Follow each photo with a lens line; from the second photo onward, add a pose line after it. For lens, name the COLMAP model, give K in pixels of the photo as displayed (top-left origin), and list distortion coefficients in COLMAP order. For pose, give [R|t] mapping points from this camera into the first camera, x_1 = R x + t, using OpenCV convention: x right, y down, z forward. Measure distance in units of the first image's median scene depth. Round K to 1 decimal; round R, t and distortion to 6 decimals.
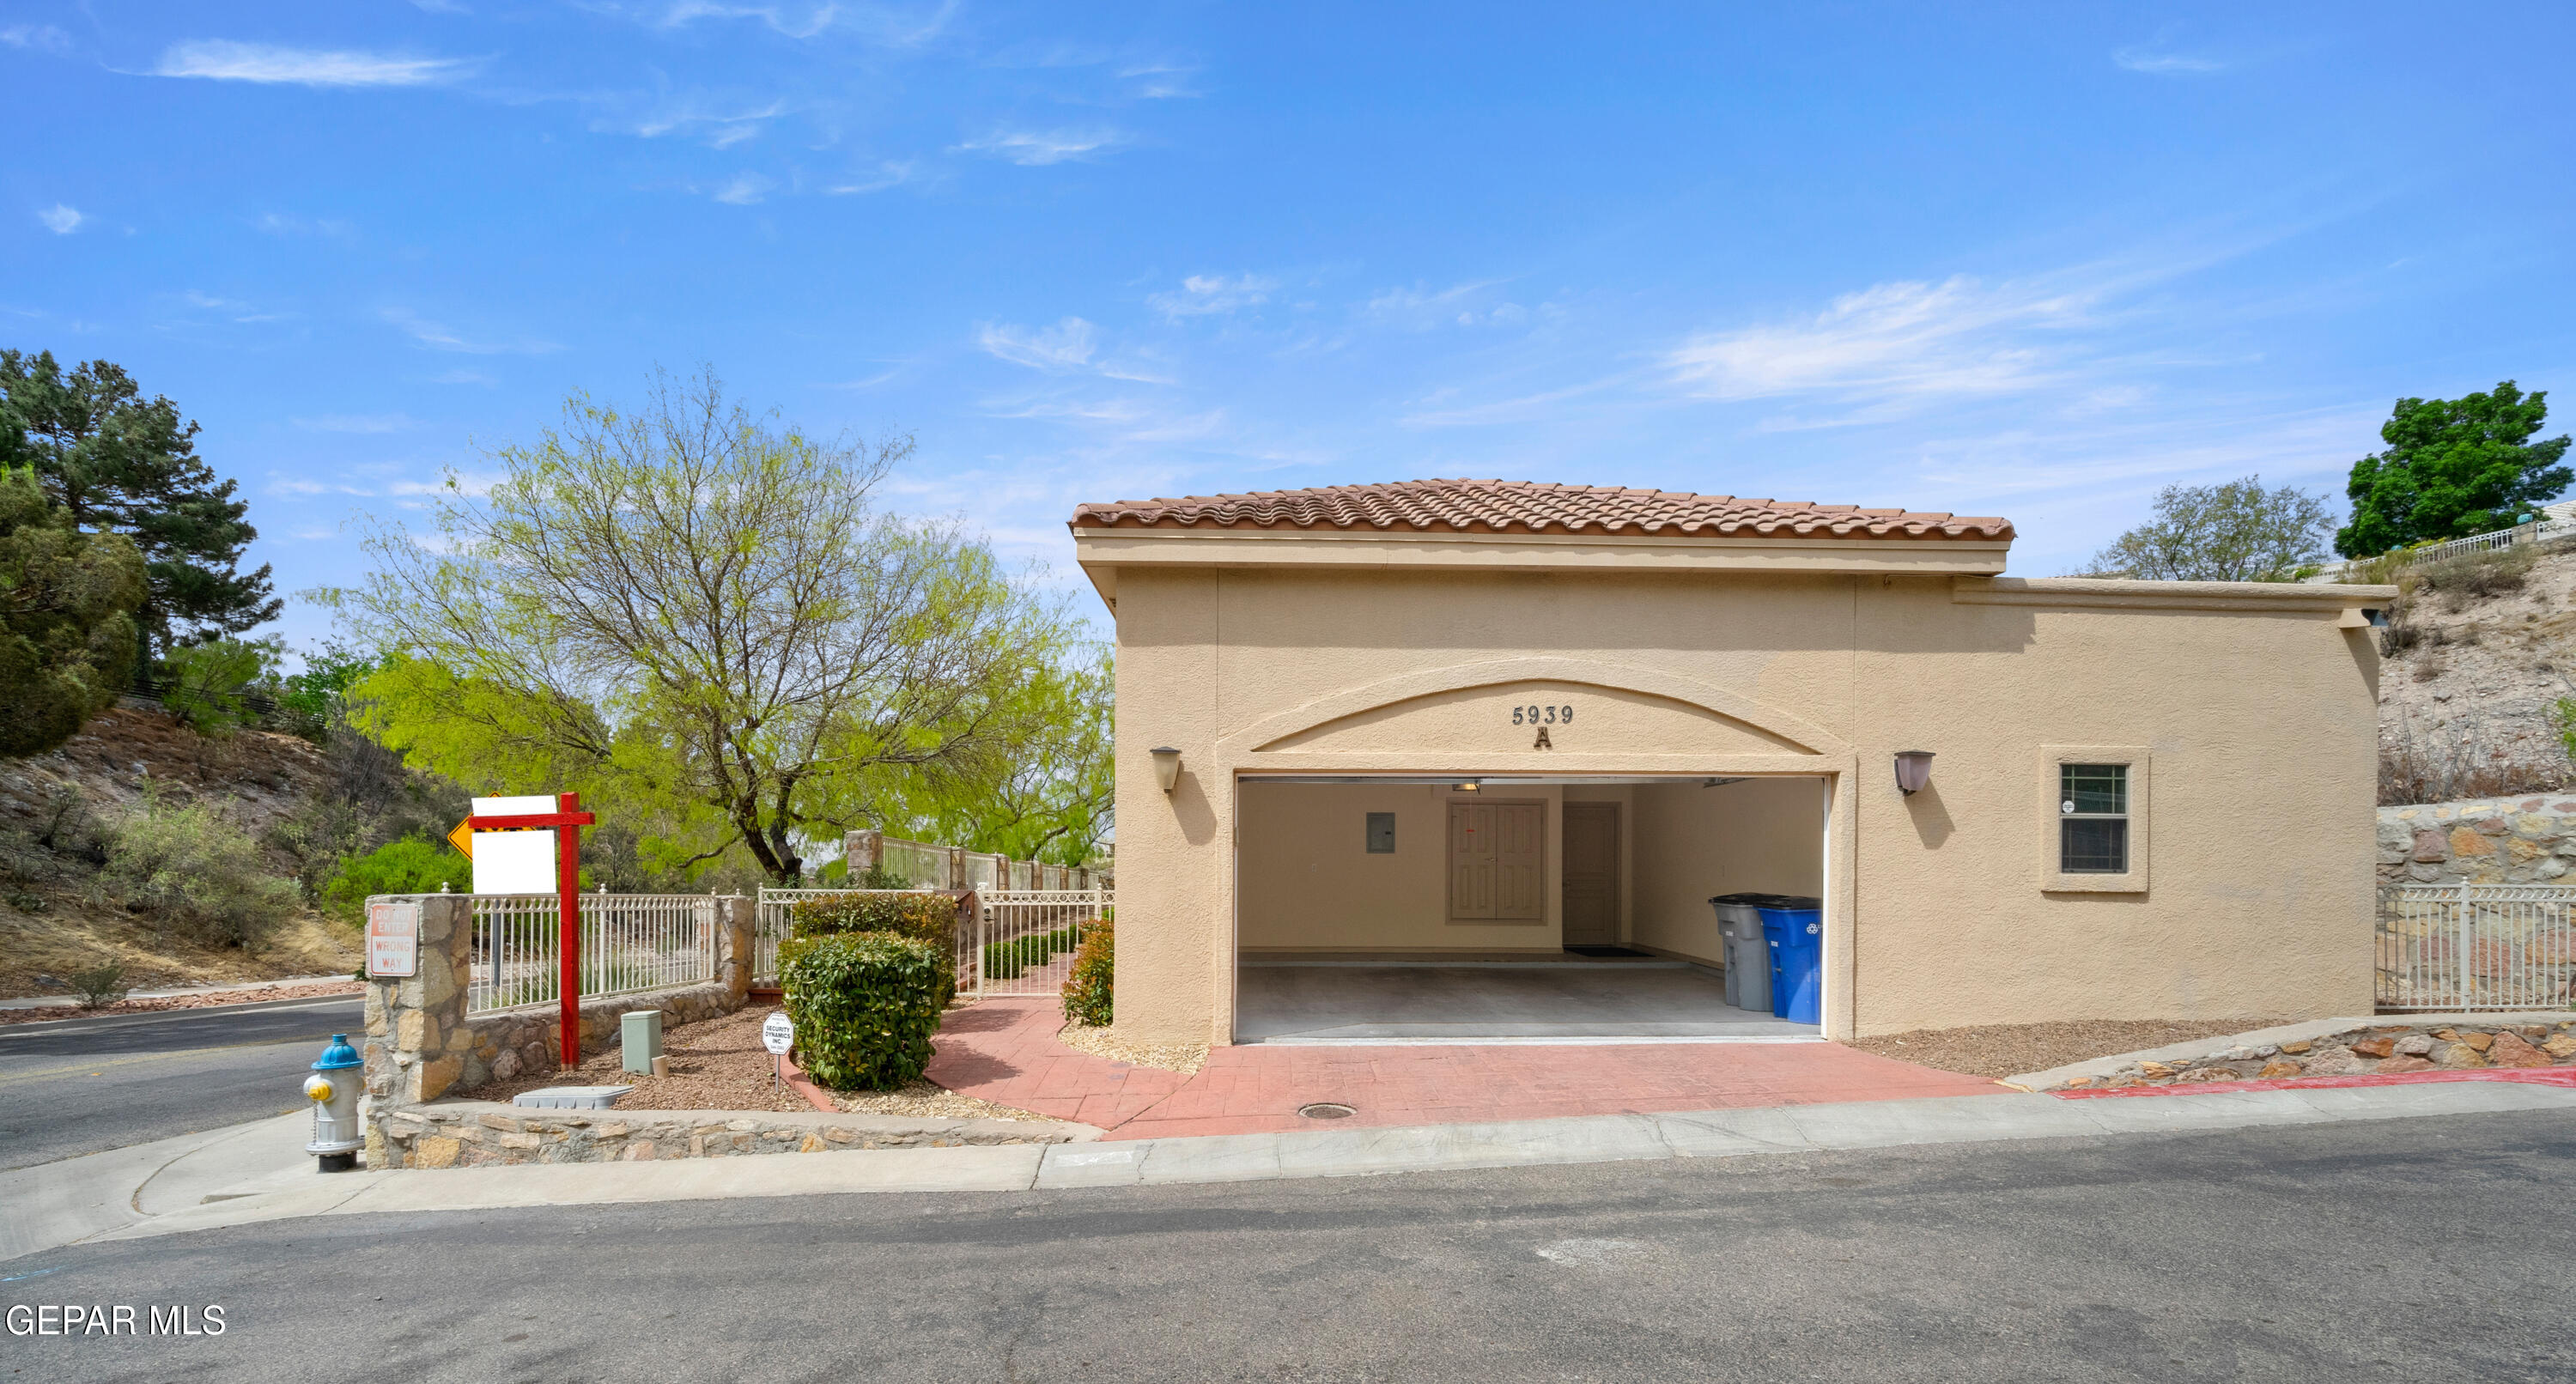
lens RADIAL K [[1109.2, 0, 1275.4], [0, 1109.2, 859.2], [0, 0, 1]] dist [-0.003740, 0.000081]
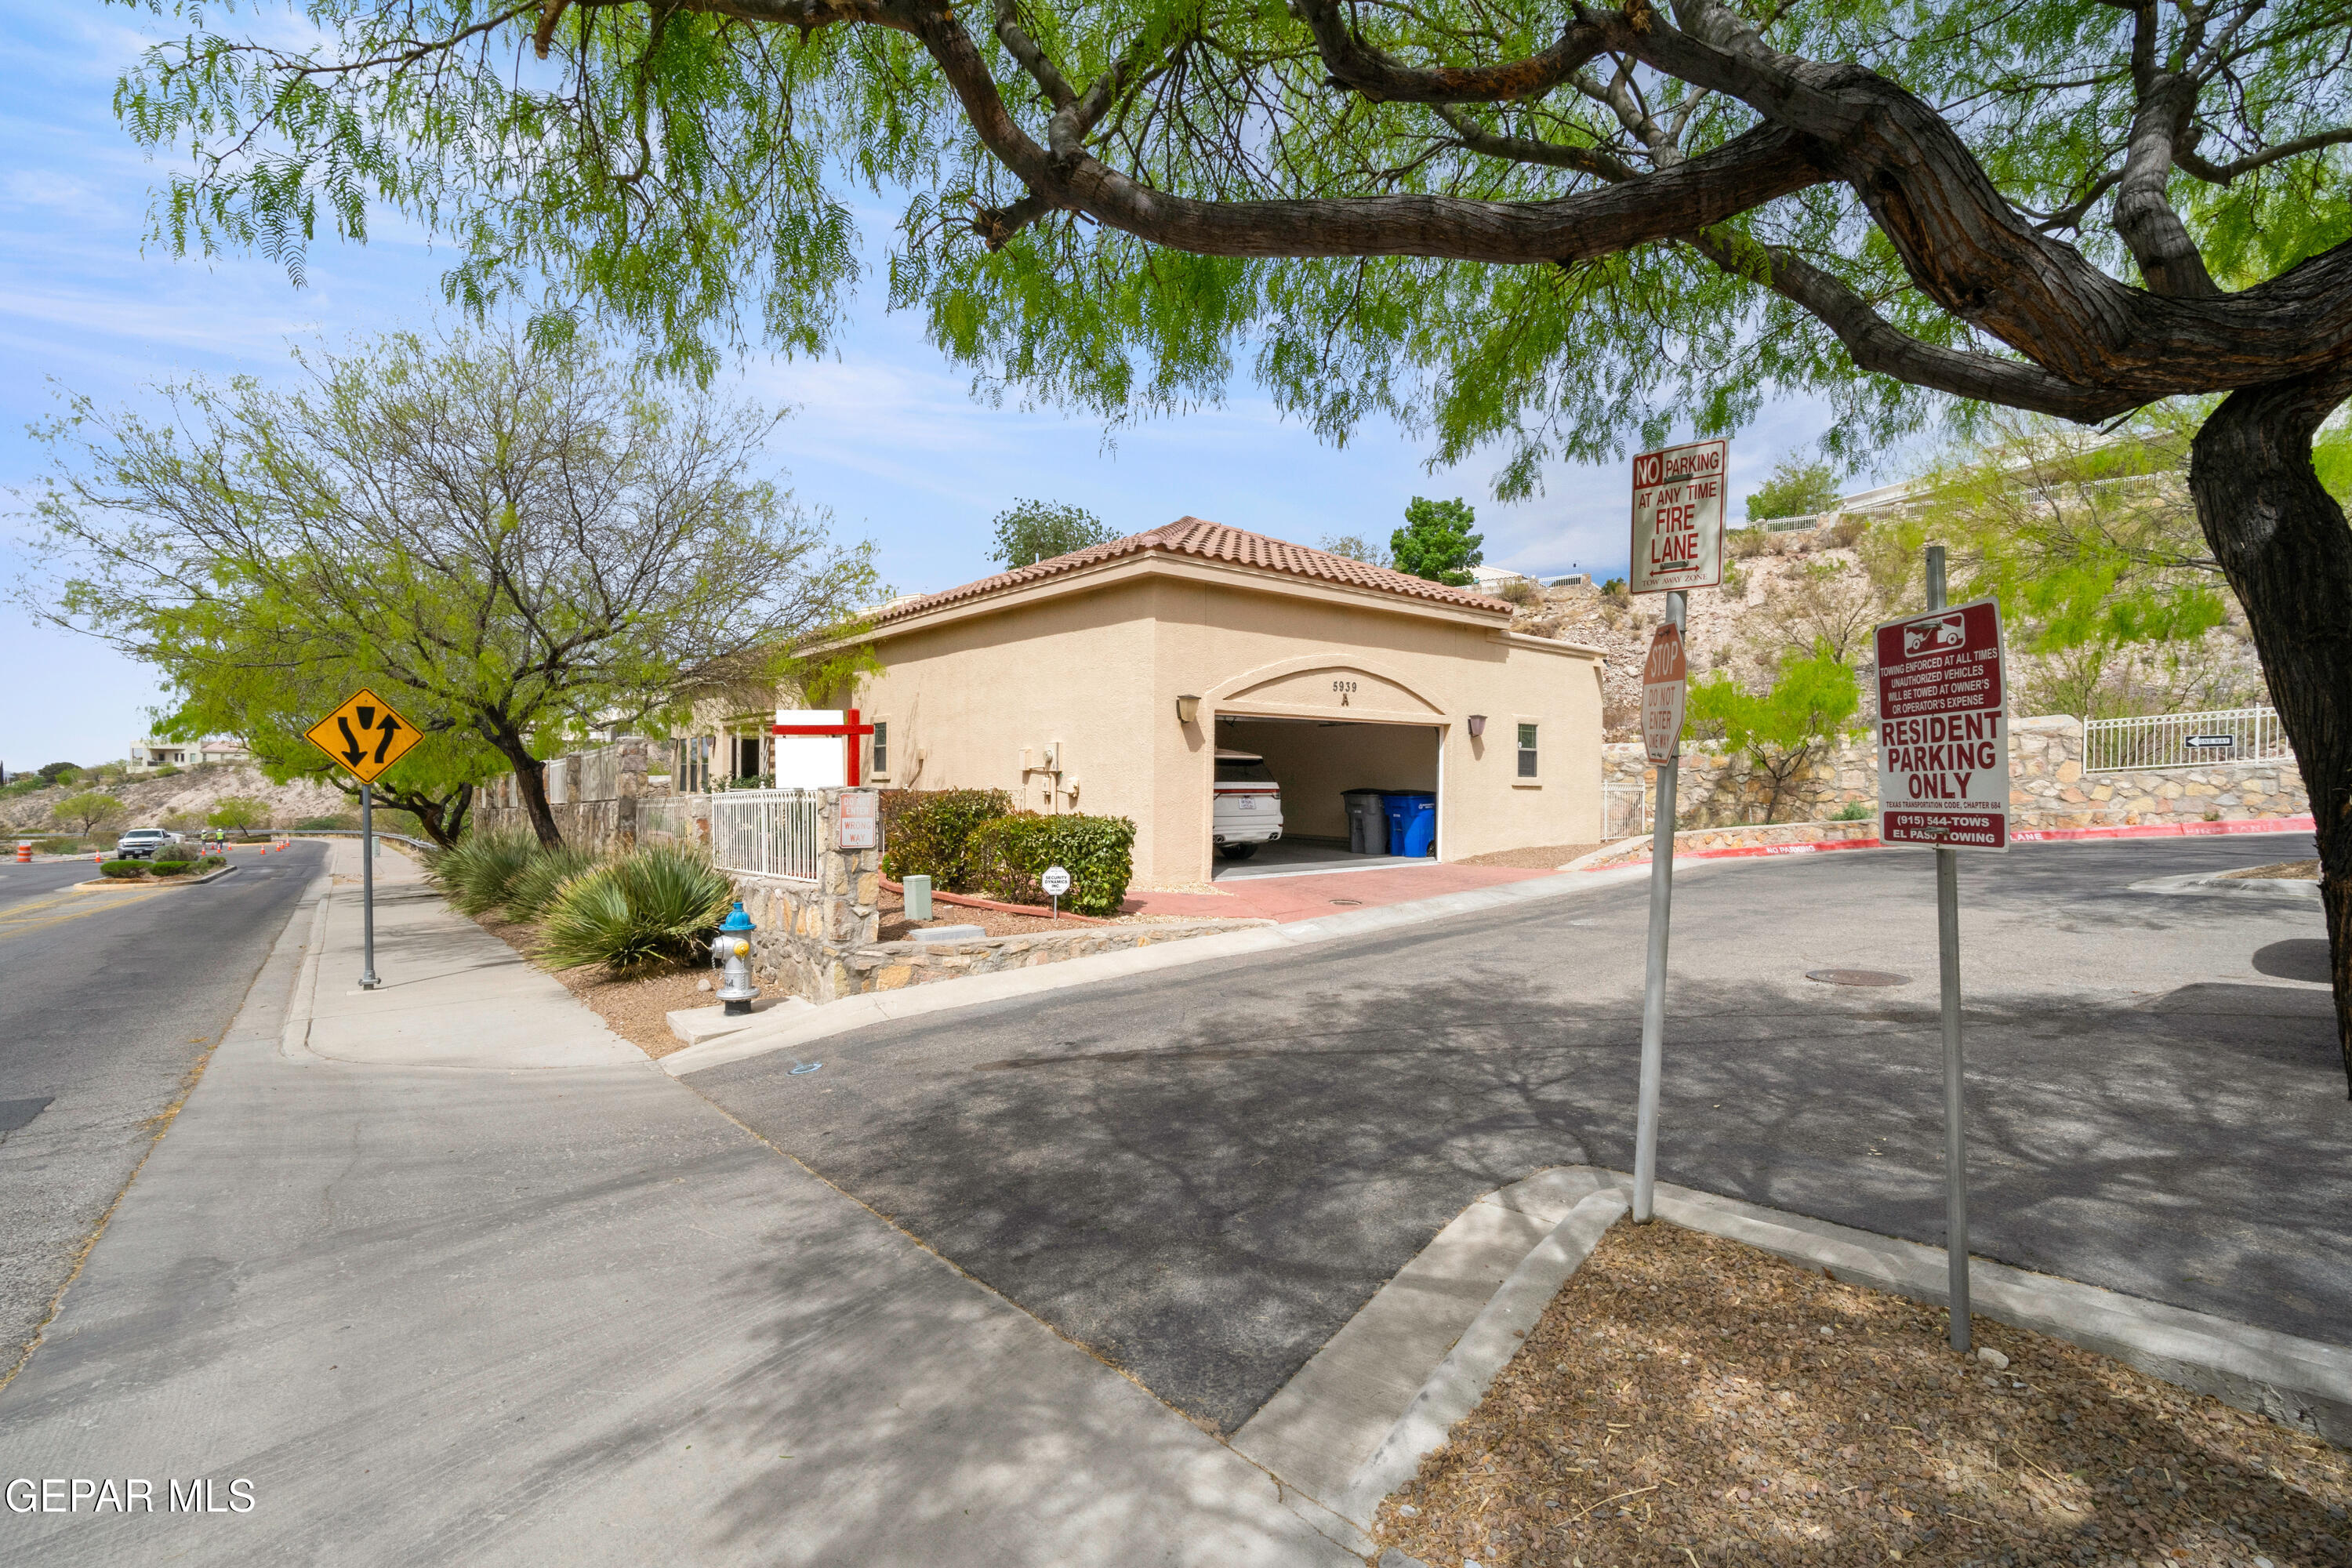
lens RADIAL K [[1023.8, 0, 1176.4], [0, 1023.8, 778.3], [0, 0, 1]] dist [-0.011528, 0.001634]
pose [[0.807571, 0.002847, 0.589763, -0.926272], [-0.006478, 0.999971, 0.004043, 0.011704], [-0.589734, -0.007085, 0.807566, -0.159440]]
